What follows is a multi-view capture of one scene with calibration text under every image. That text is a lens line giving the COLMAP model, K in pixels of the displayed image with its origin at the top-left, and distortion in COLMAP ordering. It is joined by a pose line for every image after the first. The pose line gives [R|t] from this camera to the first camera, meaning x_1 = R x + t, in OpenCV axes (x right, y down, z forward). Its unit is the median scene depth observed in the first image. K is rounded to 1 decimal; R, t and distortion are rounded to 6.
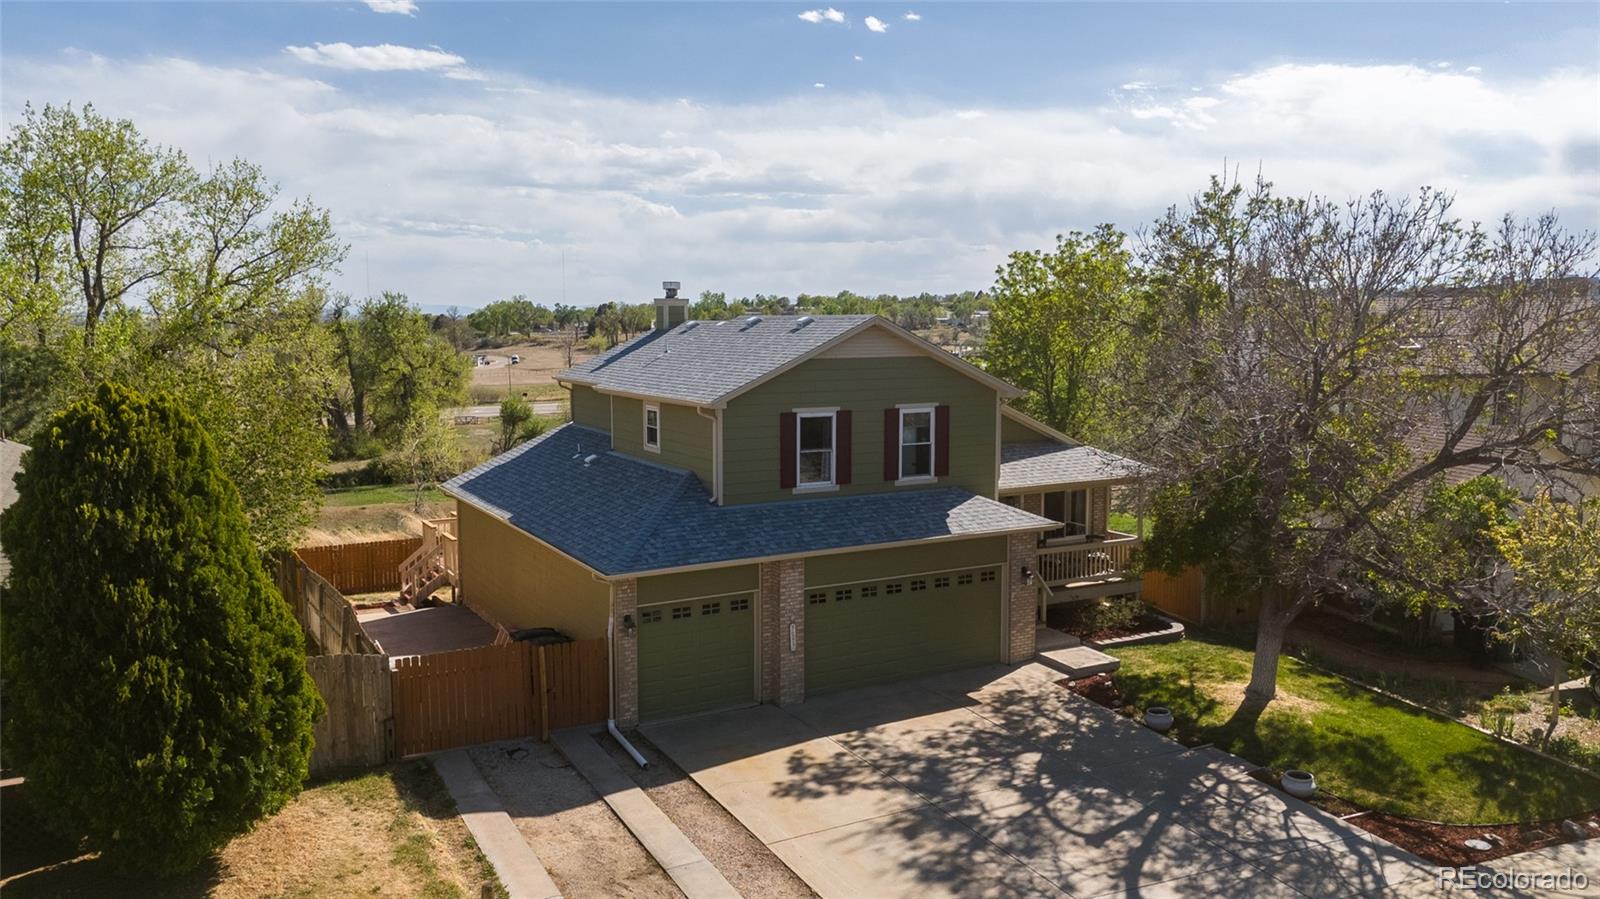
lens RADIAL K [[1182.0, 0, 799.0], [0, 1182.0, 444.3], [0, 0, 1]] dist [0.035746, -0.017603]
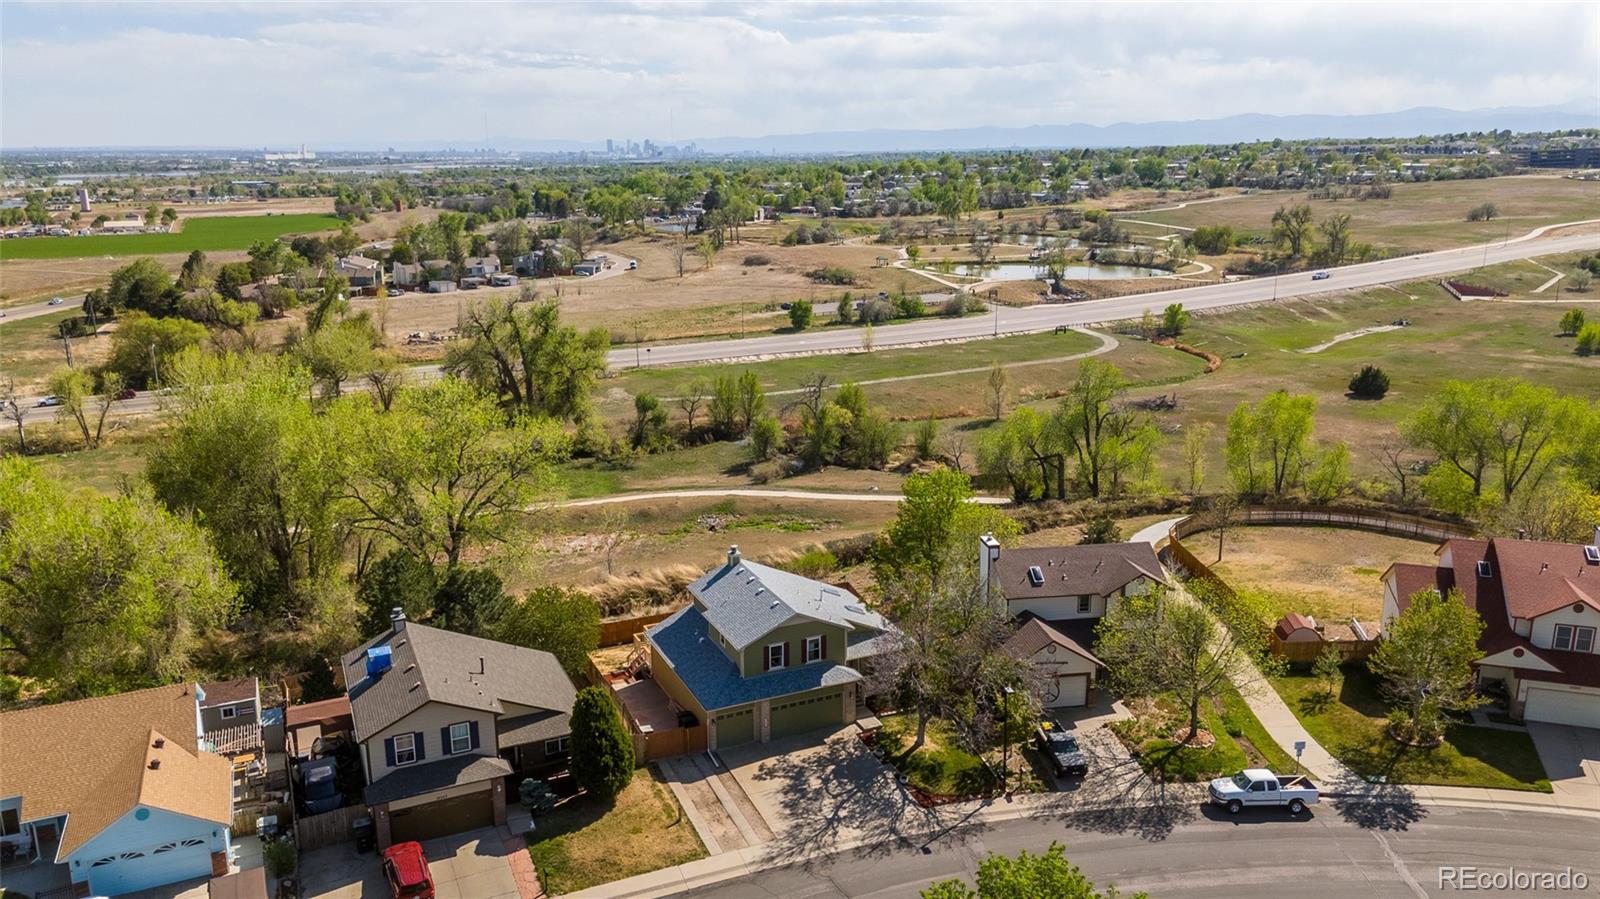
lens RADIAL K [[1182.0, 0, 804.8], [0, 1182.0, 450.5], [0, 0, 1]] dist [0.035746, -0.017603]
pose [[0.996426, 0.018603, -0.082393, 0.398436], [-0.006906, 0.990122, 0.140036, -1.148686], [0.084185, -0.138967, 0.986712, -2.302622]]
